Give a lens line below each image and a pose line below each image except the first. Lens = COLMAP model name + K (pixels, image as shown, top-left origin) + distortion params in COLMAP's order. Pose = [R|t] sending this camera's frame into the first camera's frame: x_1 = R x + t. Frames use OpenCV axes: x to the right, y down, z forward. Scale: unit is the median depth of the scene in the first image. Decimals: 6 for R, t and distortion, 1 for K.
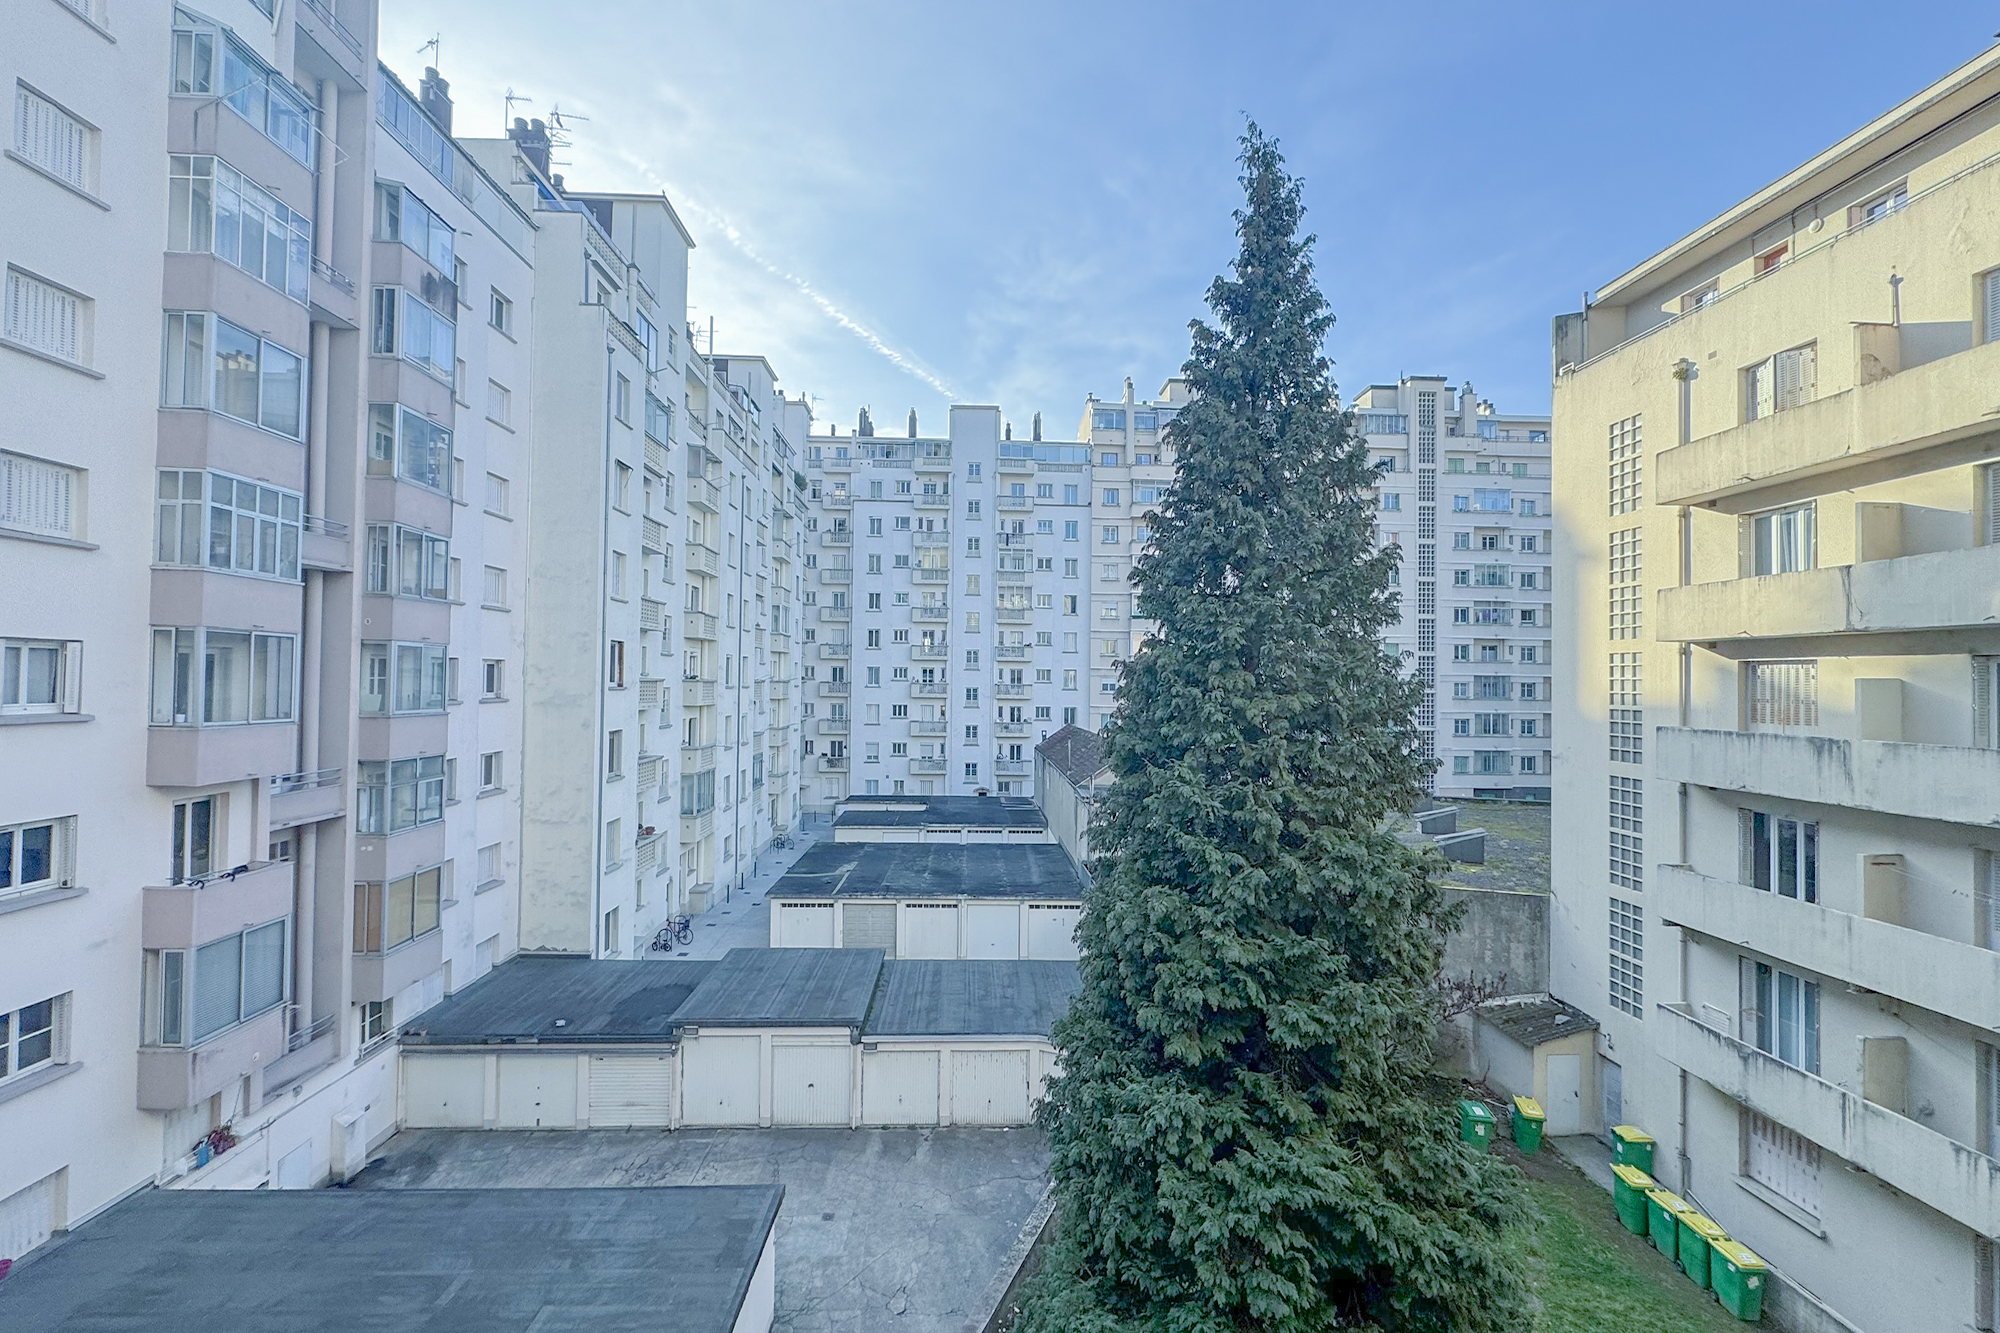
lens RADIAL K [[797.0, 0, 998.6], [0, 797.0, 653.3], [0, 0, 1]] dist [-0.003809, -0.000188]
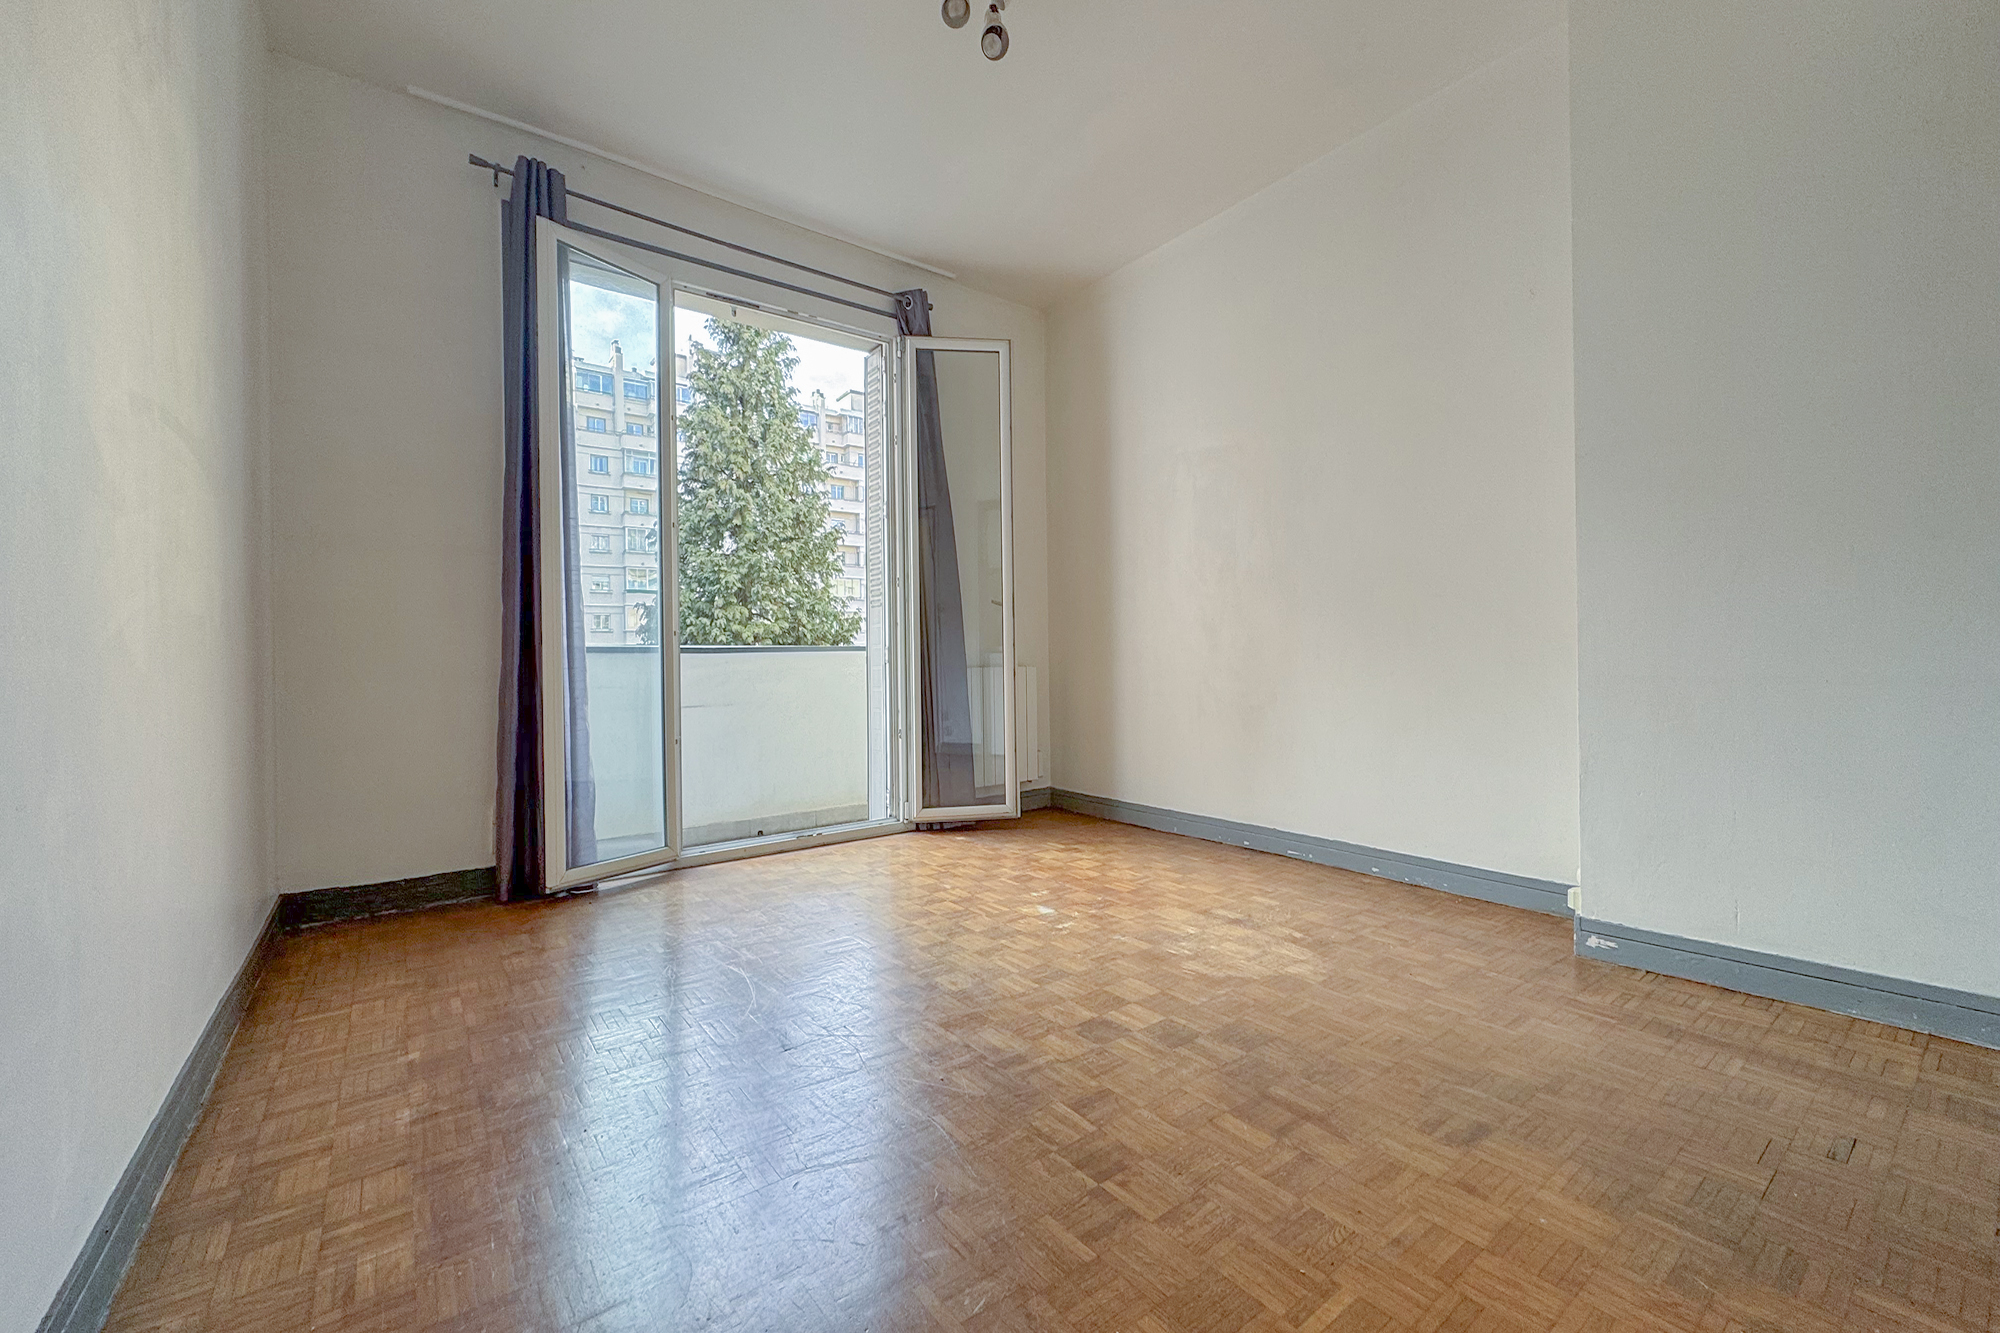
lens RADIAL K [[808.0, 0, 997.3], [0, 808.0, 652.9], [0, 0, 1]] dist [-0.003179, -0.000169]
pose [[0.823506, -0.026113, 0.566707, -0.120274], [0.014486, 0.999582, 0.025010, 0.070884], [-0.567123, -0.012387, 0.823540, -0.405691]]
